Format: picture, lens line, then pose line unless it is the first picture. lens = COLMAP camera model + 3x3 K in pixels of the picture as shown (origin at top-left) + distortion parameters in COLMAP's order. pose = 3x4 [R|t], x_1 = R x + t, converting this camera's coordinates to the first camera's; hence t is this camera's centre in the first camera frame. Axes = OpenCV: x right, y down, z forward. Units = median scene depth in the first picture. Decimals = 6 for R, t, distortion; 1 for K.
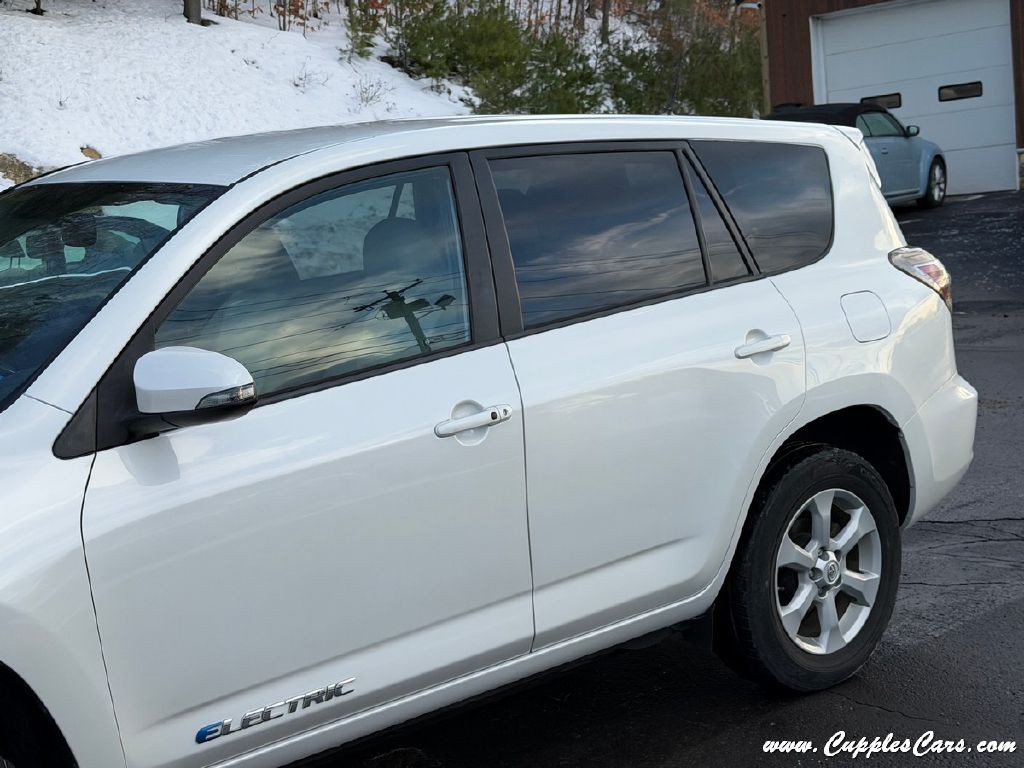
lens RADIAL K [[1600.3, 0, 533.3], [0, 1600.3, 380.2], [0, 0, 1]] dist [0.137051, 0.000000]
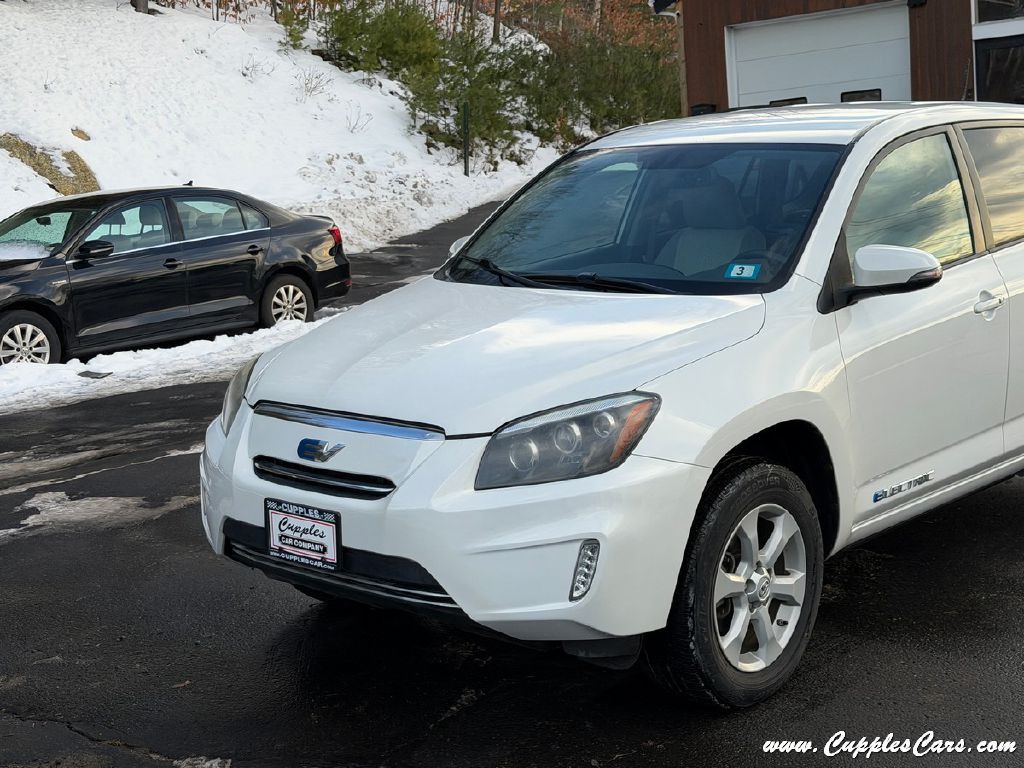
lens RADIAL K [[1600.3, 0, 513.1], [0, 1600.3, 390.6], [0, 0, 1]] dist [0.137051, 0.000000]
pose [[0.991048, 0.000254, 0.133504, -0.543396], [-0.001217, 0.999974, 0.007135, 0.076615], [-0.133498, -0.007233, 0.991023, -0.349042]]
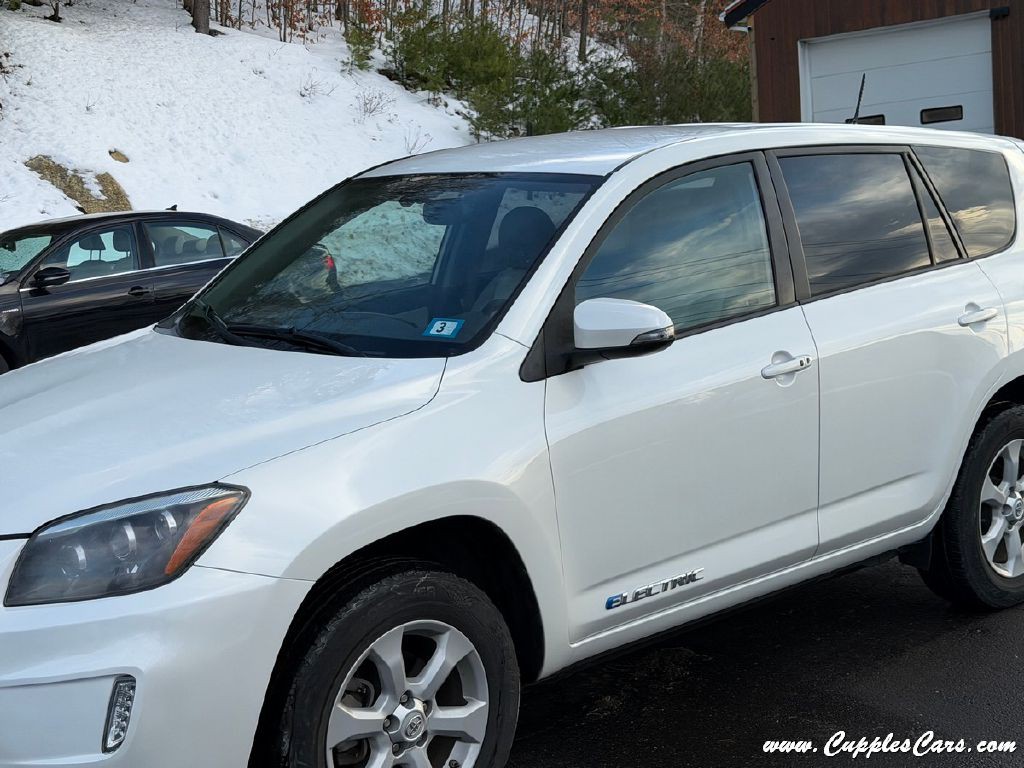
lens RADIAL K [[1600.3, 0, 519.3], [0, 1600.3, 384.0], [0, 0, 1]] dist [0.137051, 0.000000]
pose [[0.998972, 0.013963, 0.043117, -0.238942], [-0.013648, 0.999878, -0.007591, 0.040822], [-0.043218, 0.006995, 0.999041, -0.188423]]
